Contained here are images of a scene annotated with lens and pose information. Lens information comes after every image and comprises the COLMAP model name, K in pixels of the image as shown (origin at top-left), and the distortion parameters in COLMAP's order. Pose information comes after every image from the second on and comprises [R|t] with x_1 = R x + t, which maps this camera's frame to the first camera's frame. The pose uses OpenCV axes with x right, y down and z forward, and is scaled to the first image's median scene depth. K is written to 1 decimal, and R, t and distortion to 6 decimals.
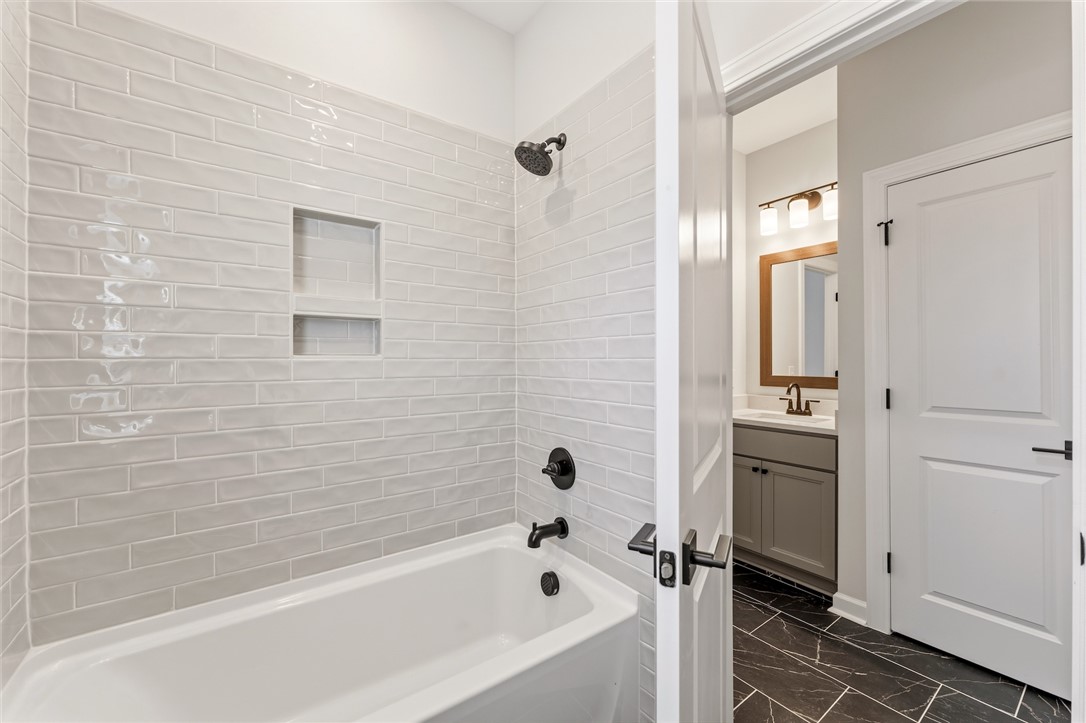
lens RADIAL K [[435.7, 0, 545.9], [0, 435.7, 358.8], [0, 0, 1]] dist [-0.000355, -0.000191]
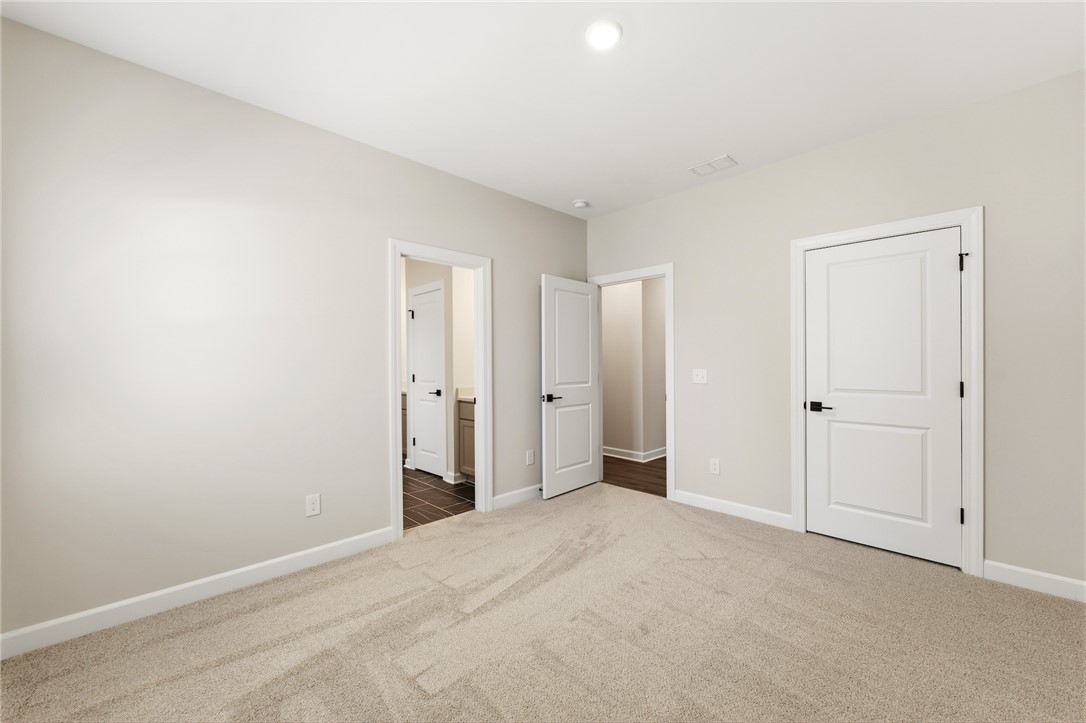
lens RADIAL K [[435.7, 0, 545.9], [0, 435.7, 358.8], [0, 0, 1]] dist [-0.000355, -0.000191]
pose [[0.987714, -0.006590, 0.156133, 0.855859], [0.005219, 0.999944, 0.009192, -0.030588], [-0.156185, -0.008264, 0.987693, -1.228191]]
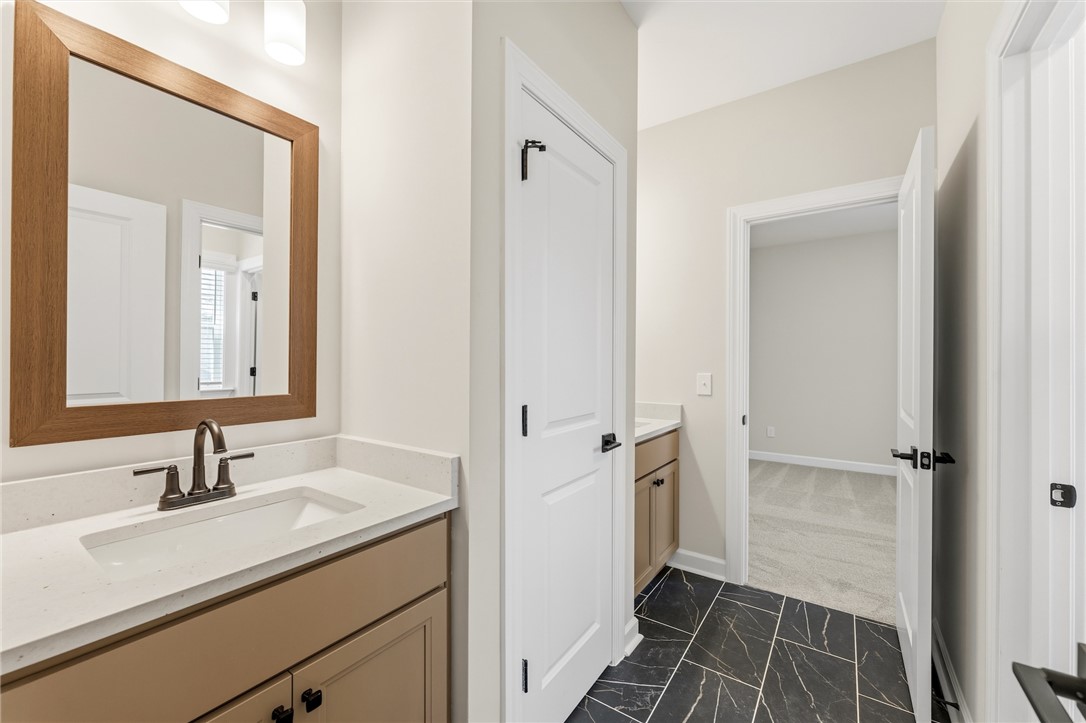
lens RADIAL K [[435.7, 0, 545.9], [0, 435.7, 358.8], [0, 0, 1]] dist [-0.000355, -0.000191]
pose [[-0.333143, 0.002127, 0.942874, 0.130082], [-0.009323, 0.999941, -0.005550, 0.003900], [-0.942830, -0.010640, -0.333104, 0.878054]]
